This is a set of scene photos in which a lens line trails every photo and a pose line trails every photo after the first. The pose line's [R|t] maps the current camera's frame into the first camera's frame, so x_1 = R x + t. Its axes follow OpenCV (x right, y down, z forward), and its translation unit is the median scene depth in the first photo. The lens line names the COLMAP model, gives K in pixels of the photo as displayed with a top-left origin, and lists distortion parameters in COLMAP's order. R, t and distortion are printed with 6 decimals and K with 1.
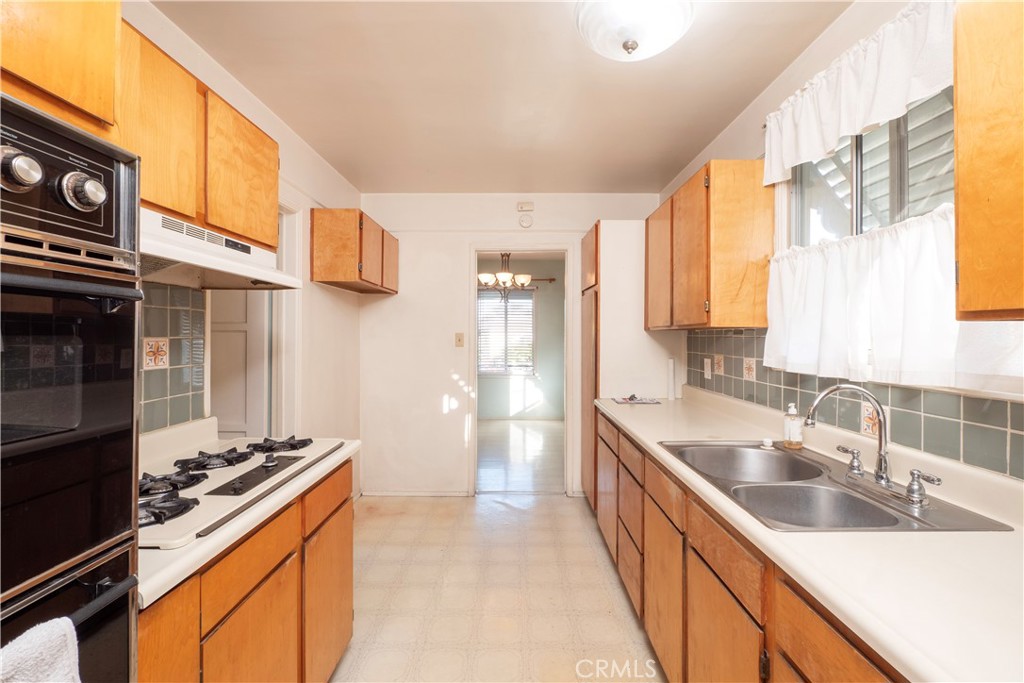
lens RADIAL K [[424.2, 0, 511.4], [0, 424.2, 333.4], [0, 0, 1]] dist [-0.002270, -0.000178]
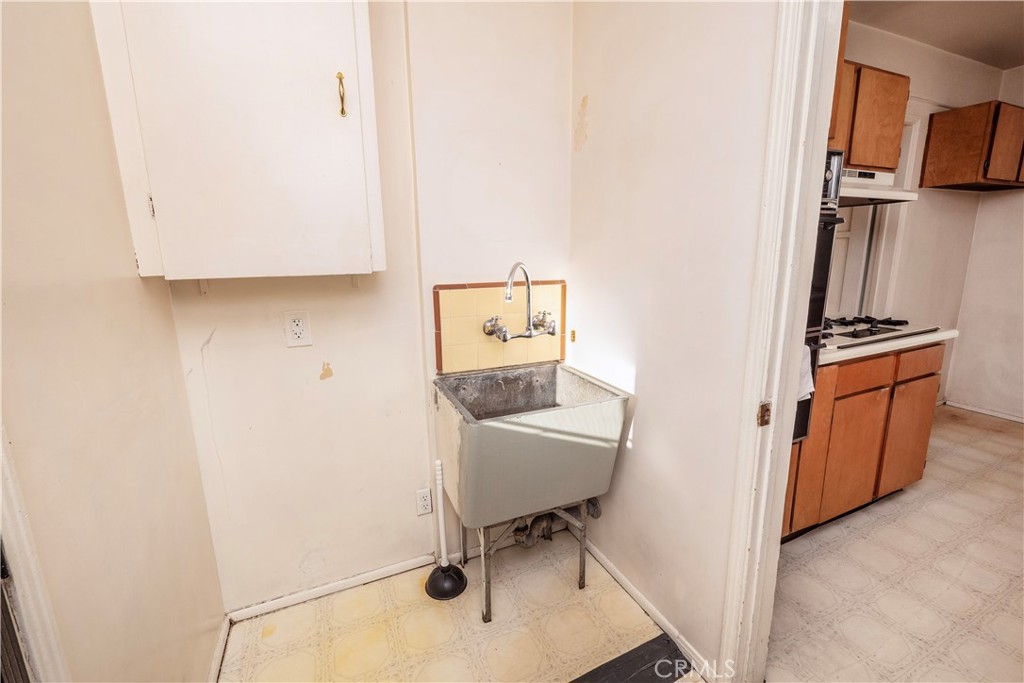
lens RADIAL K [[424.2, 0, 511.4], [0, 424.2, 333.4], [0, 0, 1]] dist [-0.002270, -0.000178]
pose [[0.403180, 0.168341, -0.899504, 0.222579], [0.024197, 0.980630, 0.194370, 0.007327], [0.914801, -0.100131, 0.391297, -0.655431]]
